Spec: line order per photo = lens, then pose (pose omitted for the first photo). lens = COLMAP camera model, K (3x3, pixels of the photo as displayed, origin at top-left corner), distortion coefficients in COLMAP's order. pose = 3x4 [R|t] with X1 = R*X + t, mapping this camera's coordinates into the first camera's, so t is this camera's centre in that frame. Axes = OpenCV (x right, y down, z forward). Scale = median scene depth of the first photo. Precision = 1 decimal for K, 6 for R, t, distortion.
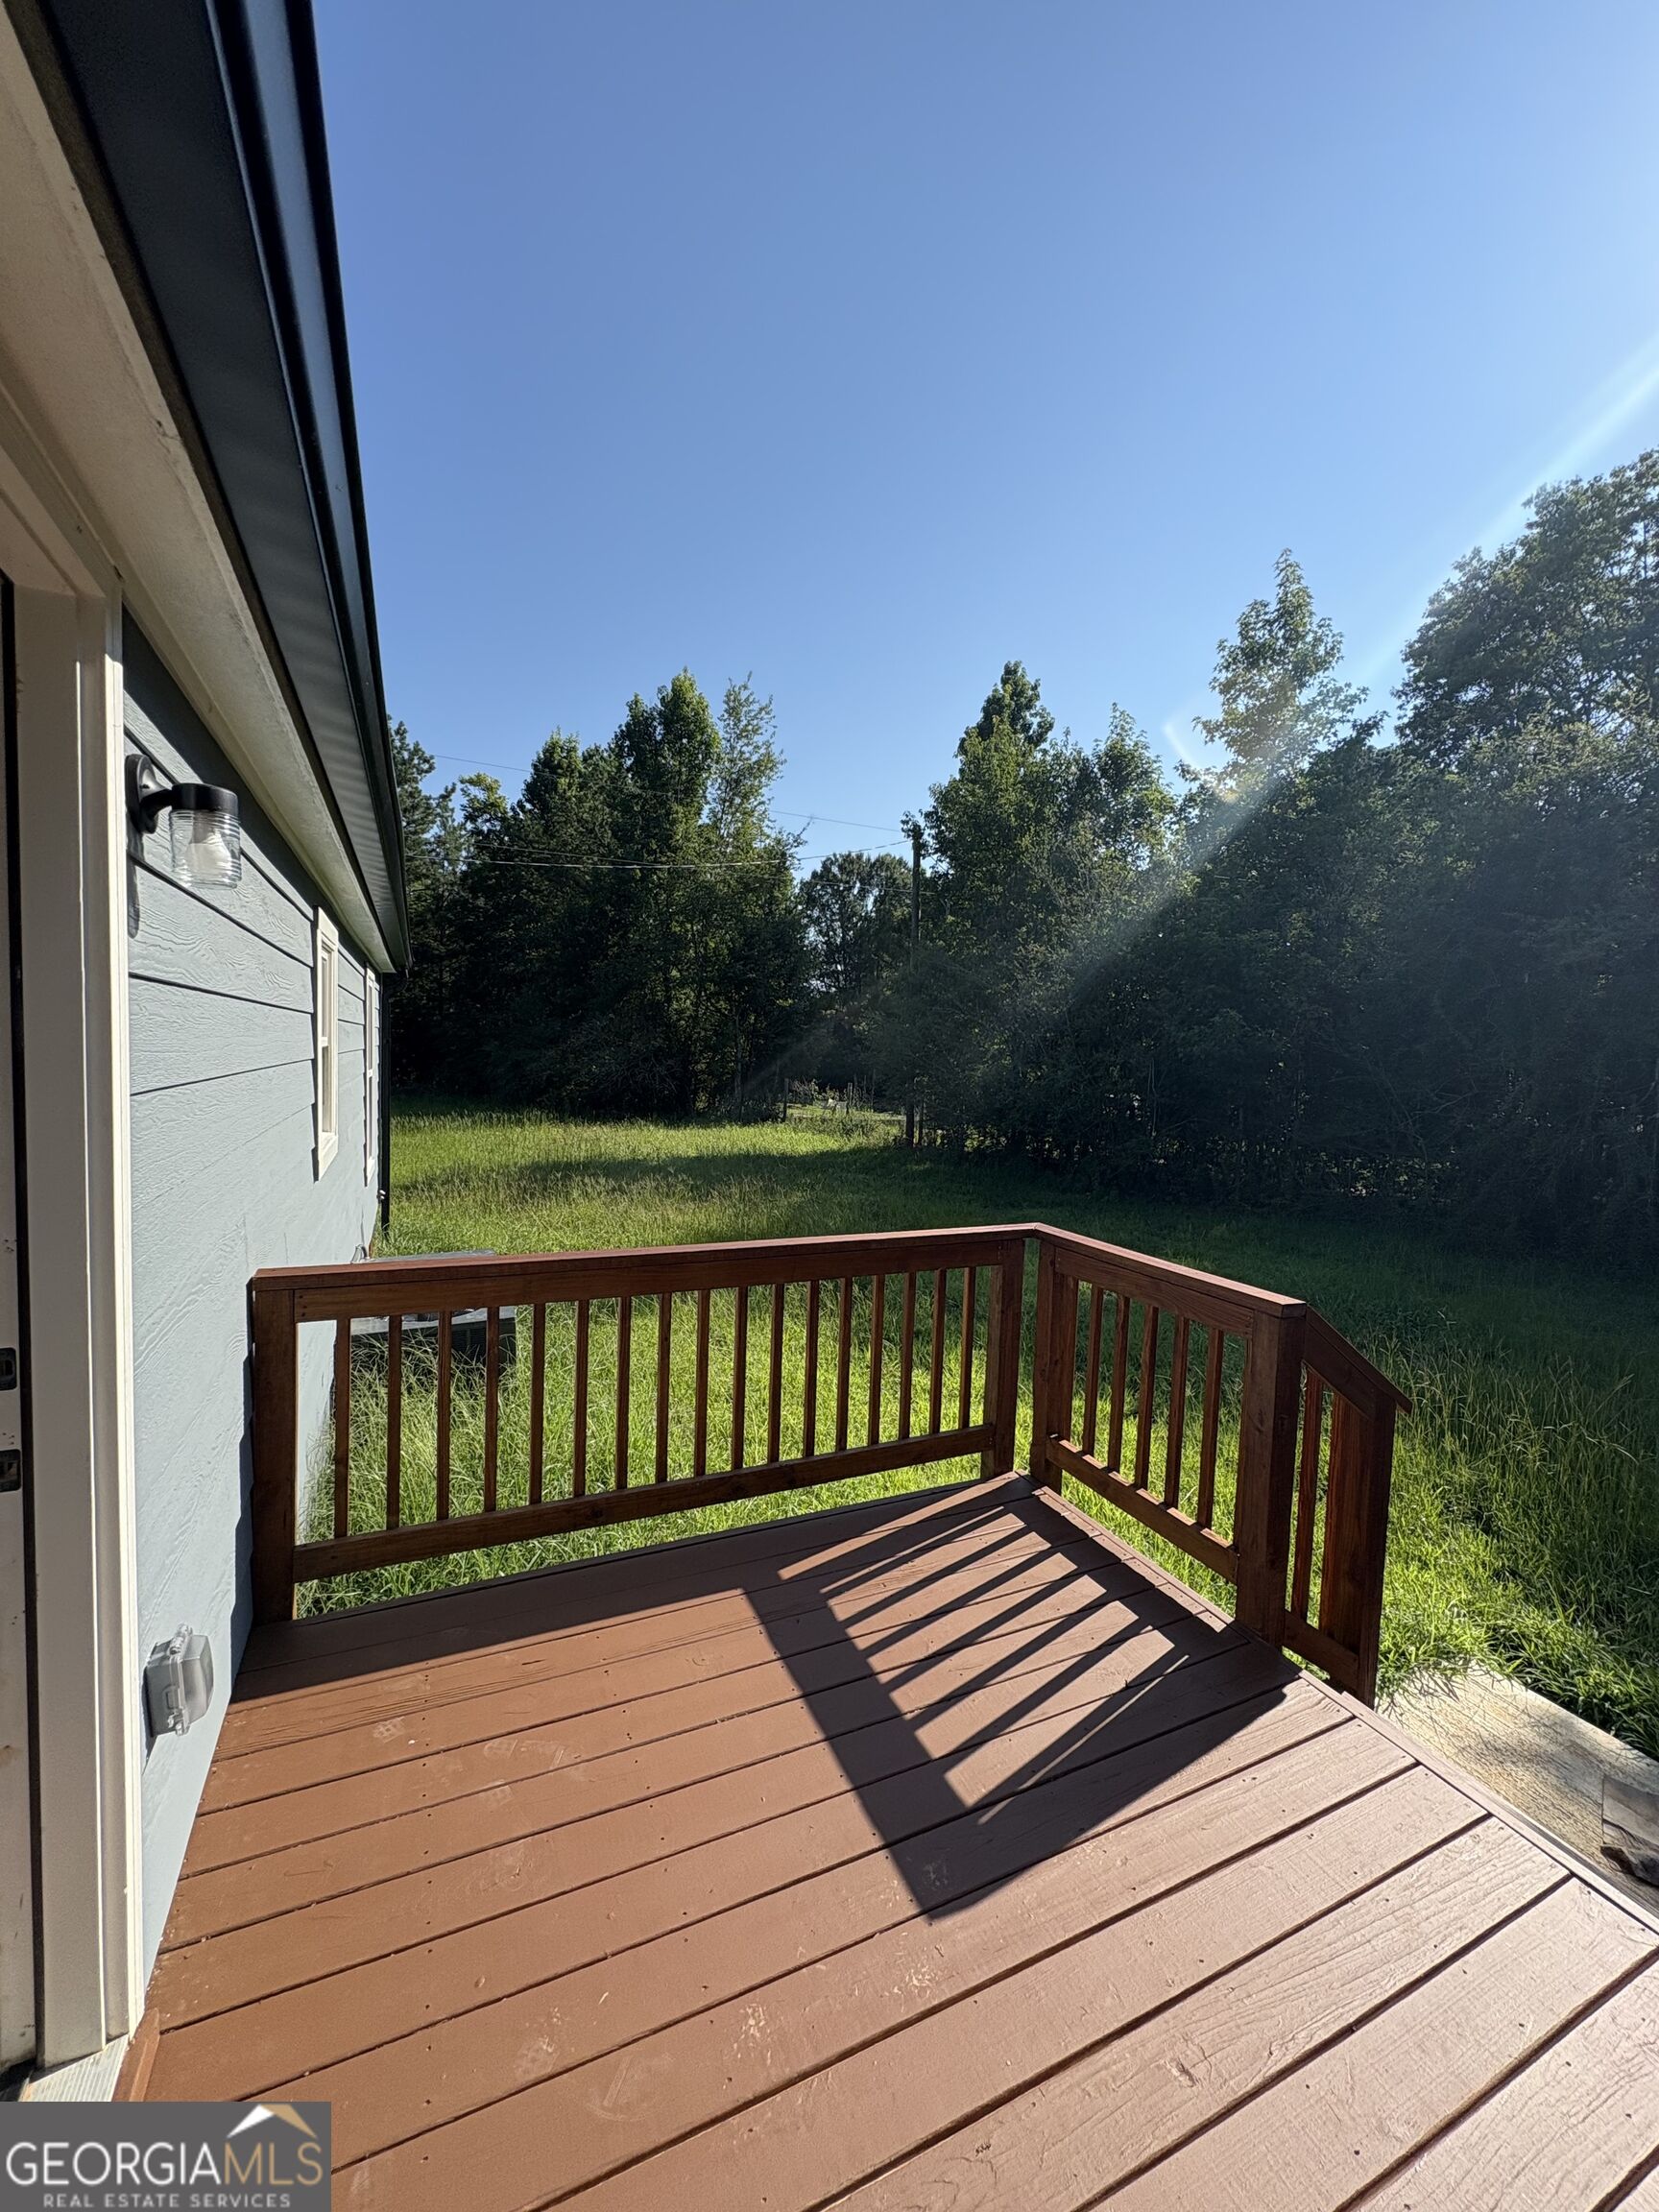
lens RADIAL K [[887.6, 0, 829.5], [0, 887.6, 1106.0], [0, 0, 1]] dist [0.012238, 0.000119]
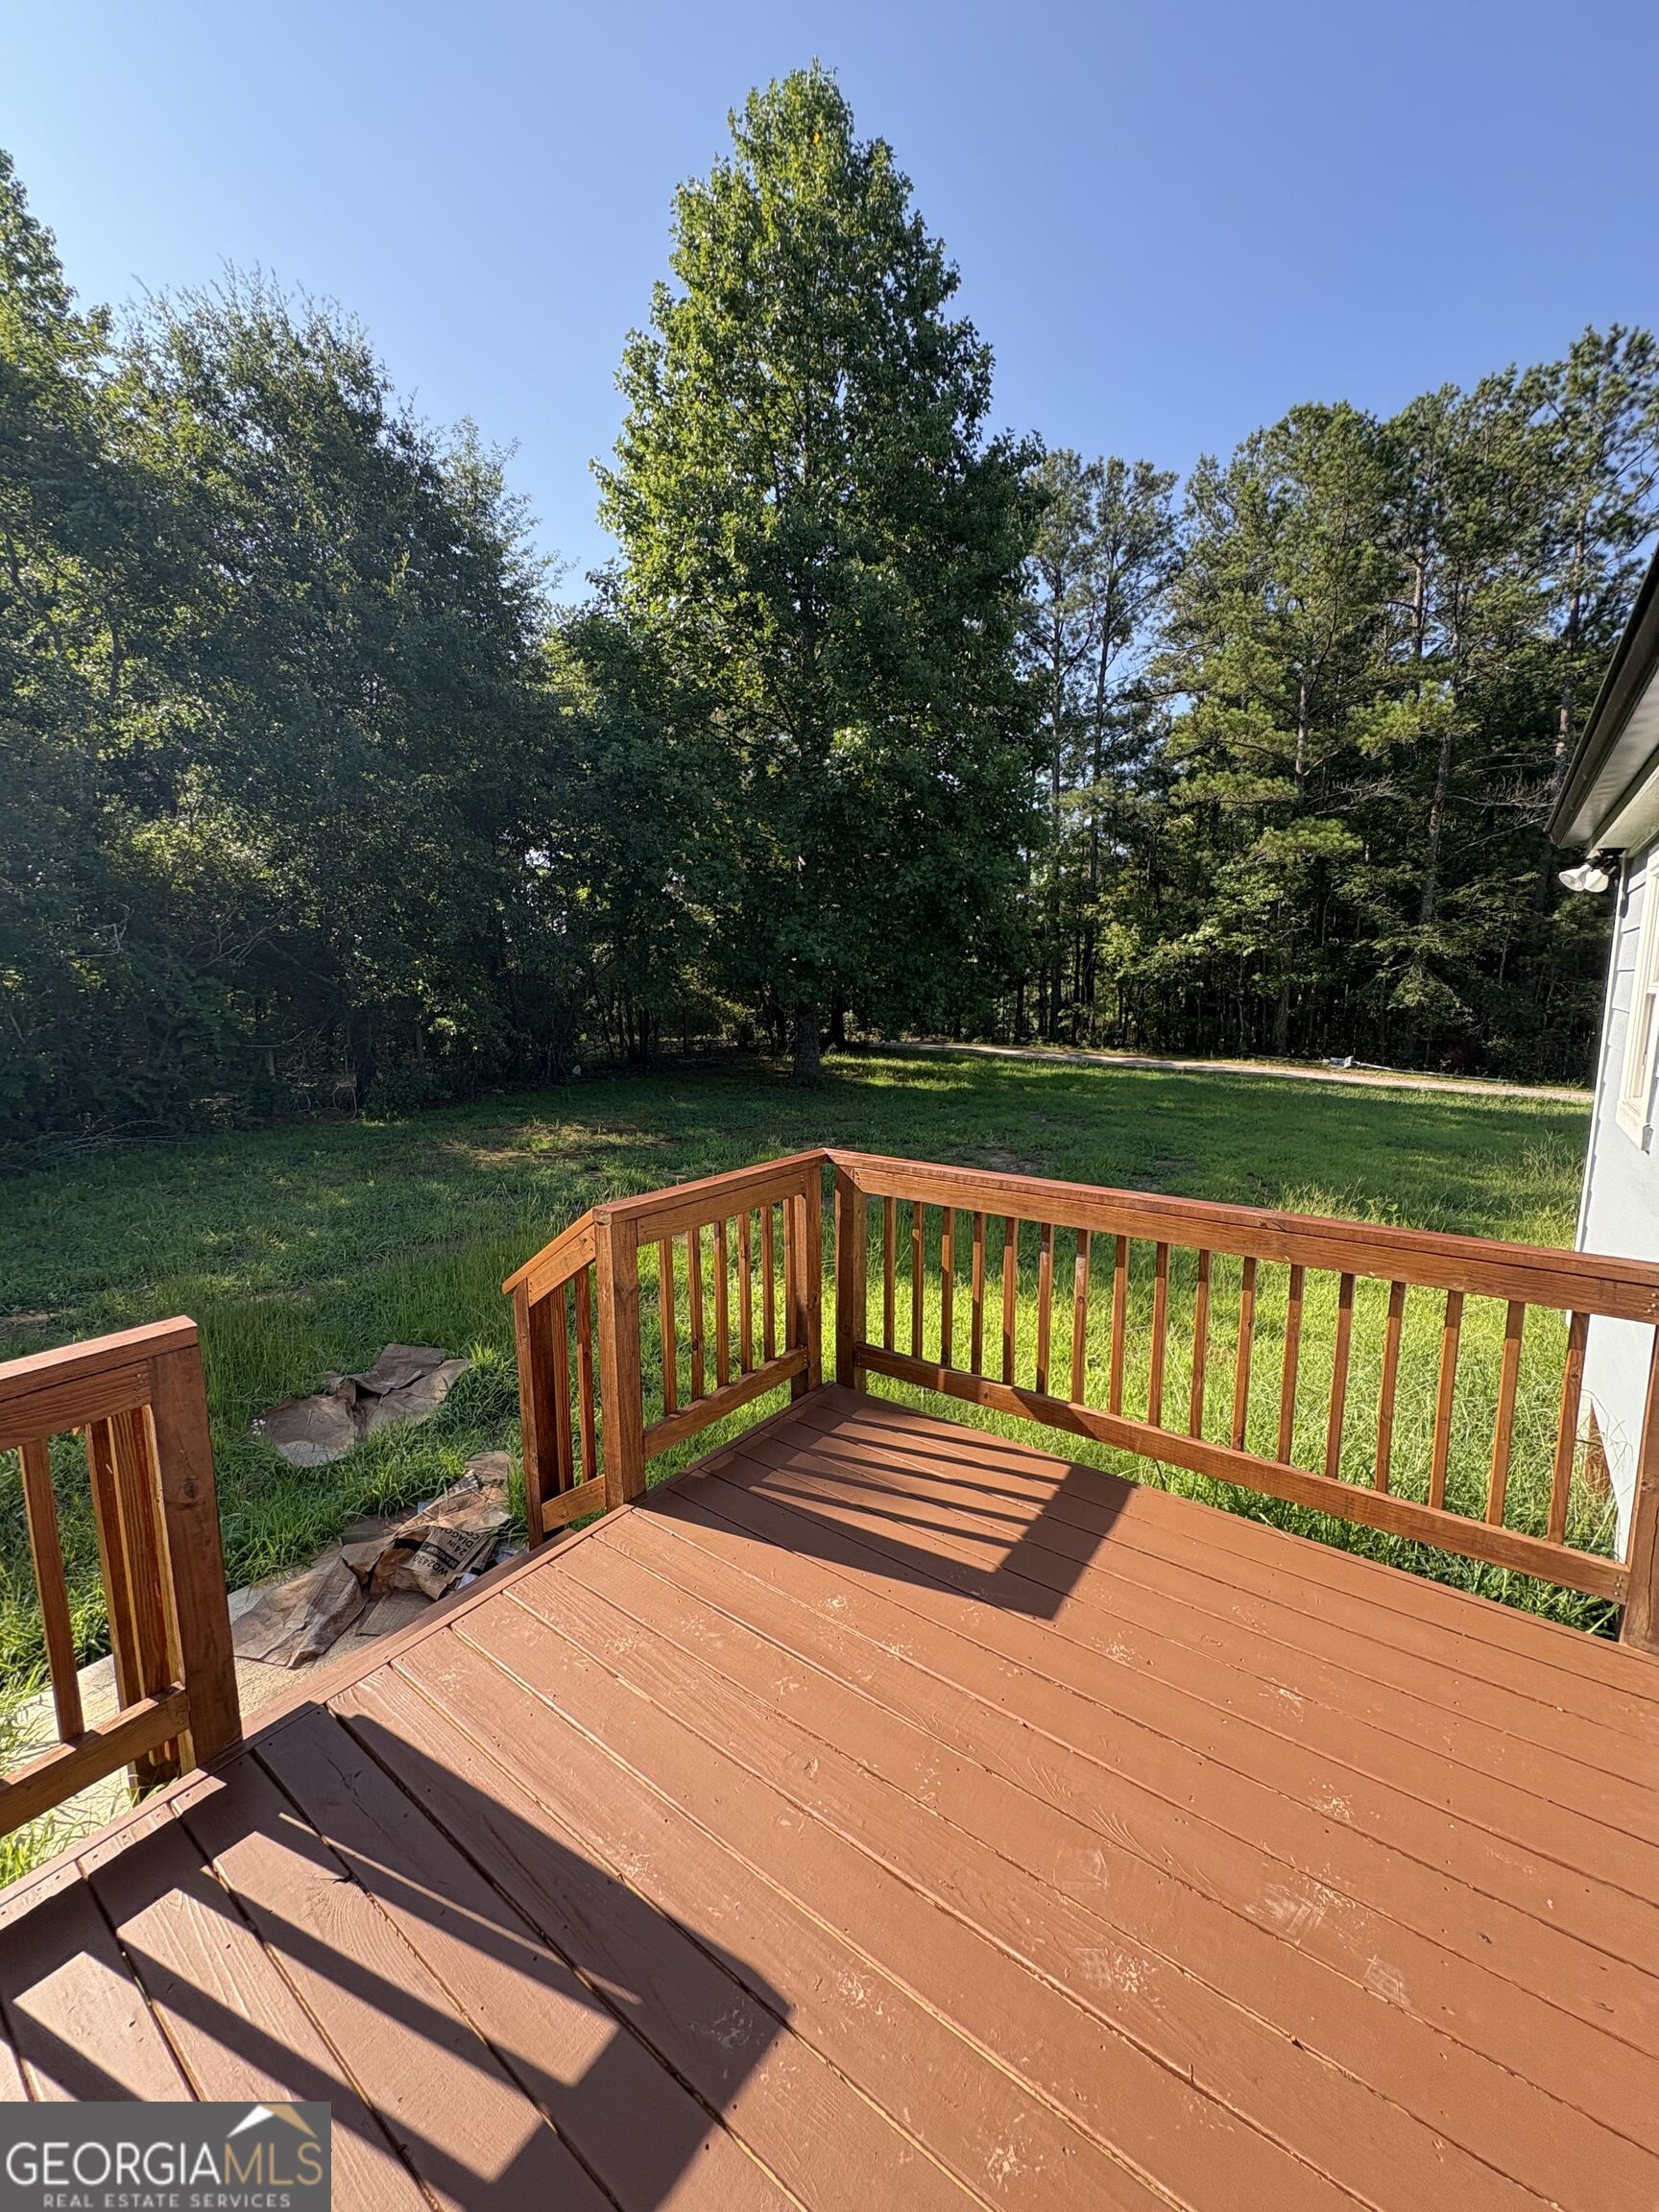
lens RADIAL K [[887.6, 0, 829.5], [0, 887.6, 1106.0], [0, 0, 1]] dist [0.012238, 0.000119]
pose [[-0.498898, -0.115631, 0.858912, -0.500632], [0.068786, 0.982650, 0.172244, -0.051617], [-0.863927, 0.145013, -0.482288, 1.183276]]
